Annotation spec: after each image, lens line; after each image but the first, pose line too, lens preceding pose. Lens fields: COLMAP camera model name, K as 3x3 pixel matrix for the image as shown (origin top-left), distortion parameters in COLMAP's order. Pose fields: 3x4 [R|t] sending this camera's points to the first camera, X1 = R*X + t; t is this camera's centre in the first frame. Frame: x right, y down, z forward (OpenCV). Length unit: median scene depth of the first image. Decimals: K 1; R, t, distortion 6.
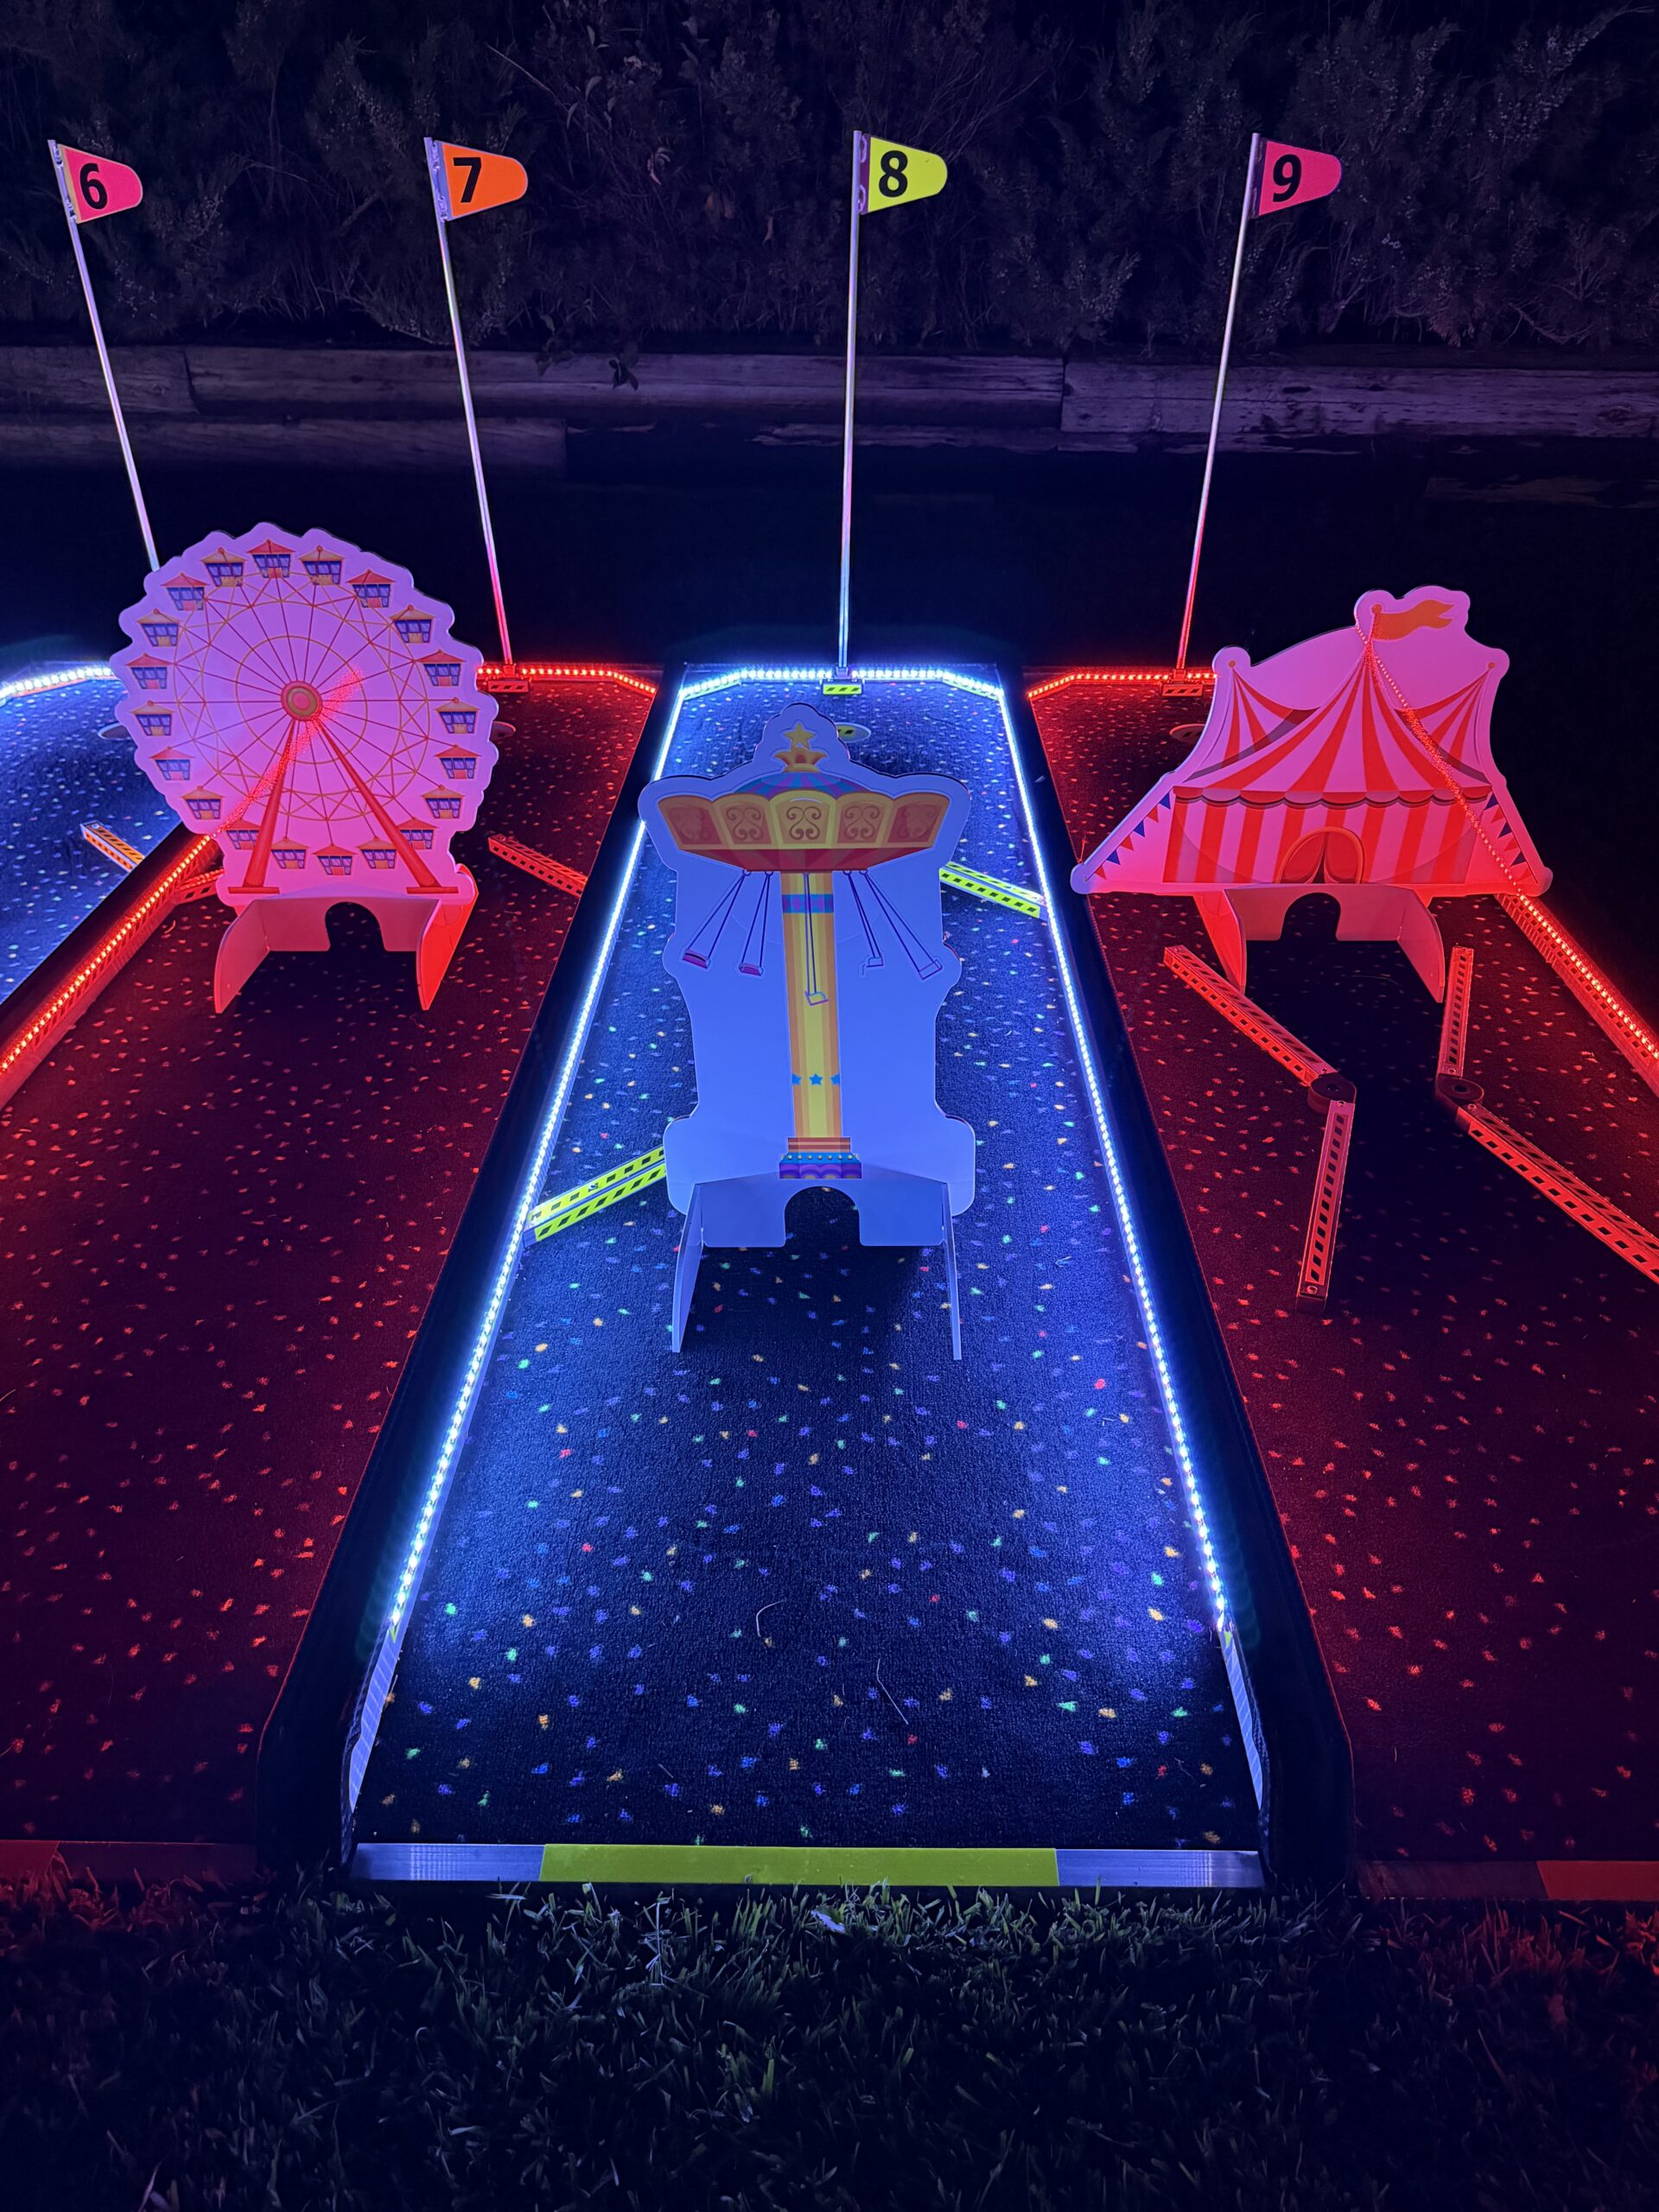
lens RADIAL K [[1553.1, 0, 834.3], [0, 1553.1, 1110.6], [0, 0, 1]] dist [0.022526, -0.033166]
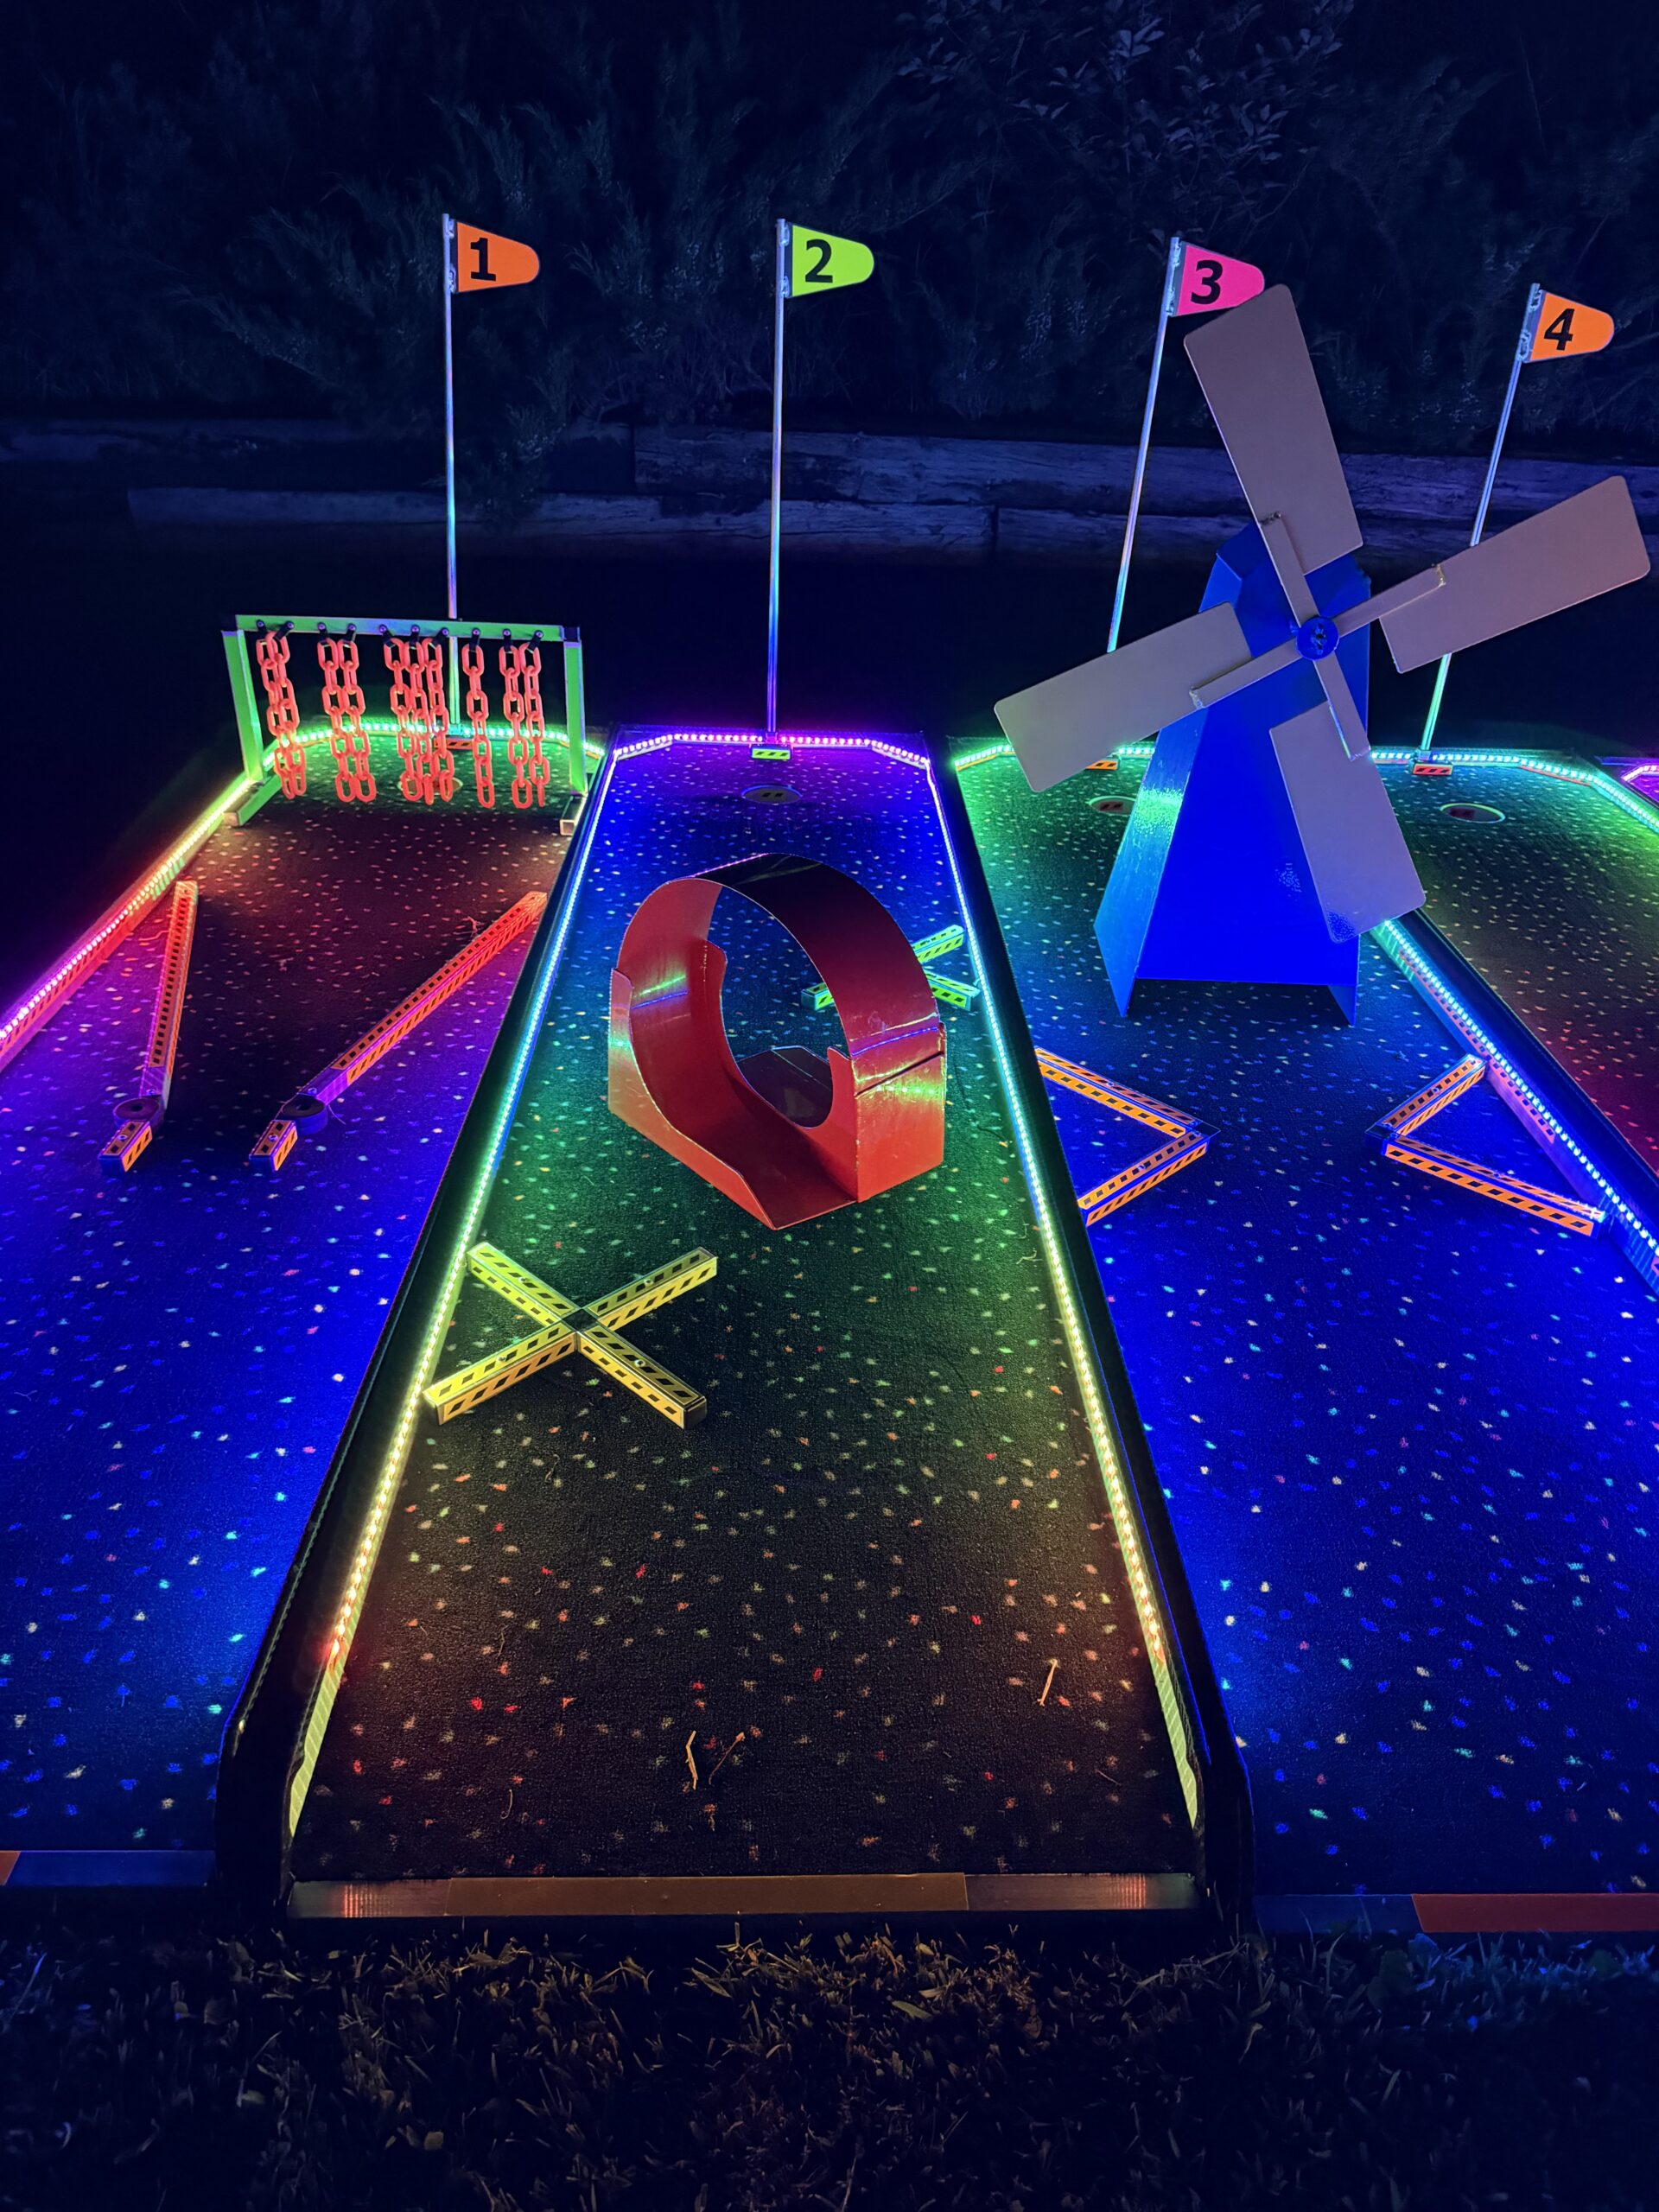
lens RADIAL K [[1553.1, 0, 838.3], [0, 1553.1, 1111.9], [0, 0, 1]] dist [0.022526, -0.033166]
pose [[0.997850, -0.000112, 0.065537, -1.002995], [0.003615, 0.998571, -0.053323, -0.007246], [-0.065437, 0.053446, 0.996424, 0.029838]]
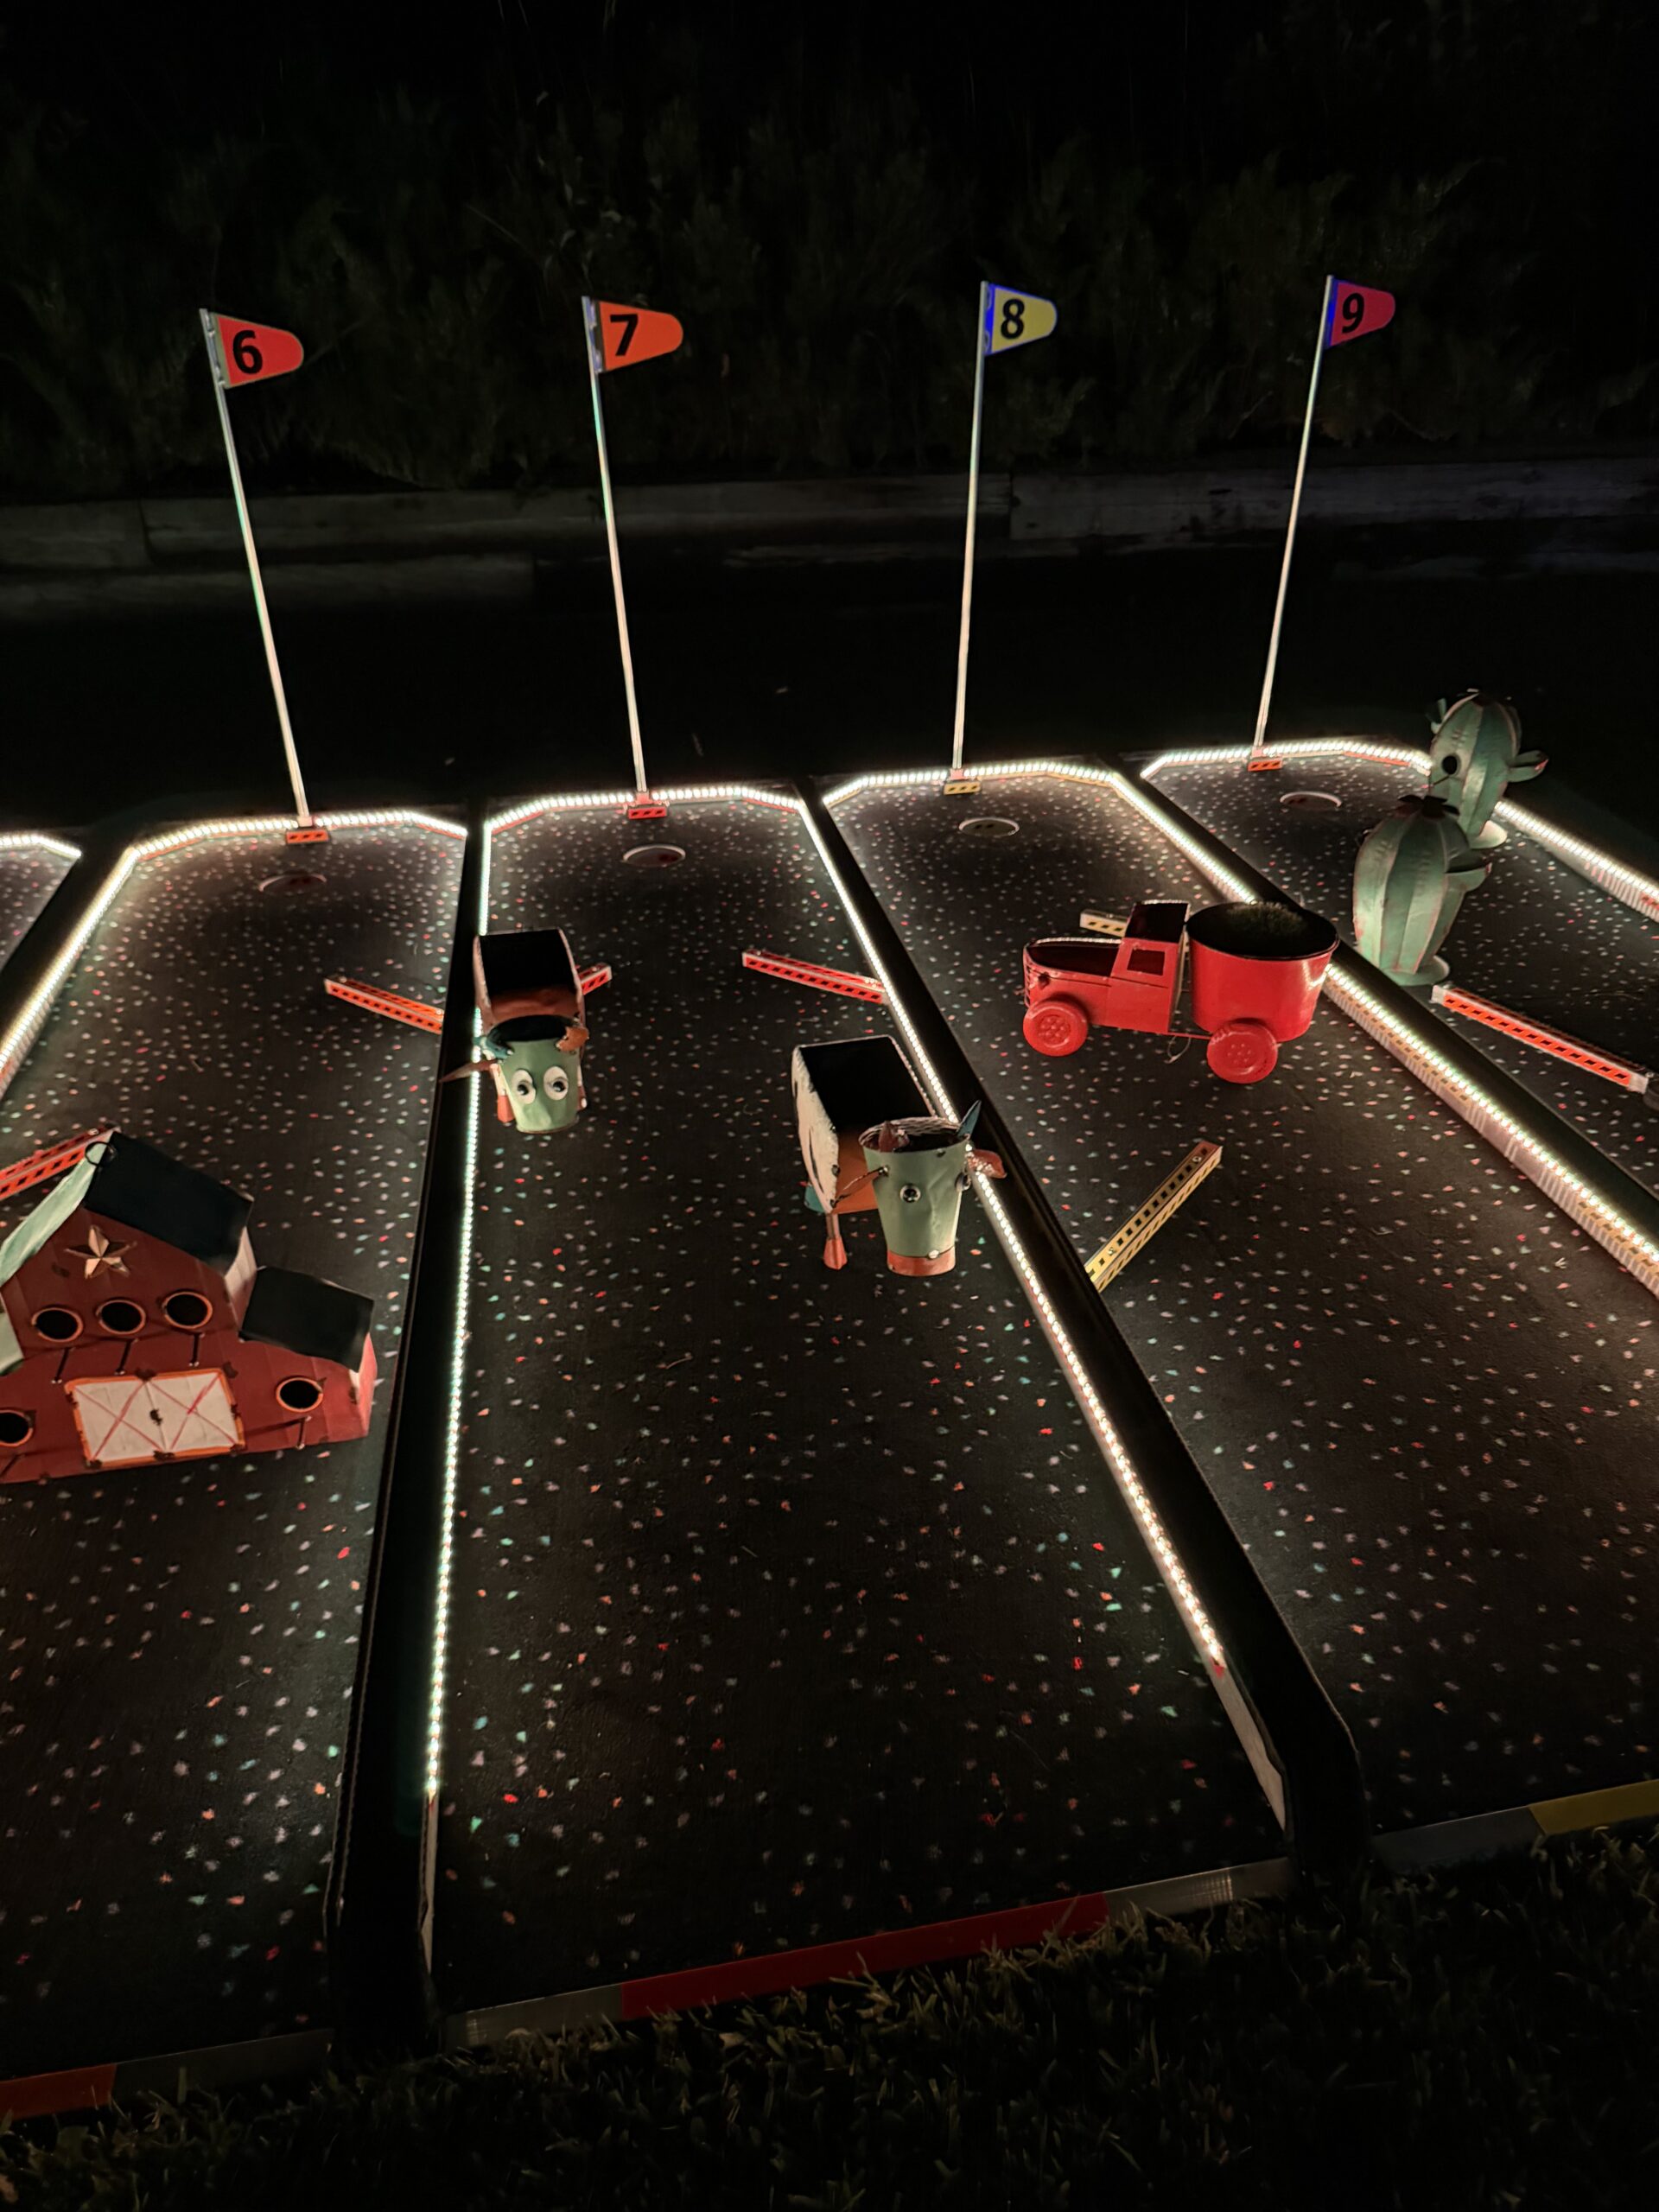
lens RADIAL K [[1553.1, 0, 842.8], [0, 1553.1, 1120.8], [0, 0, 1]] dist [0.022526, -0.033166]
pose [[0.979788, -0.112763, 0.165227, -0.208039], [0.121691, 0.991551, -0.044914, -0.006284], [-0.158767, 0.064113, 0.985232, -0.012768]]
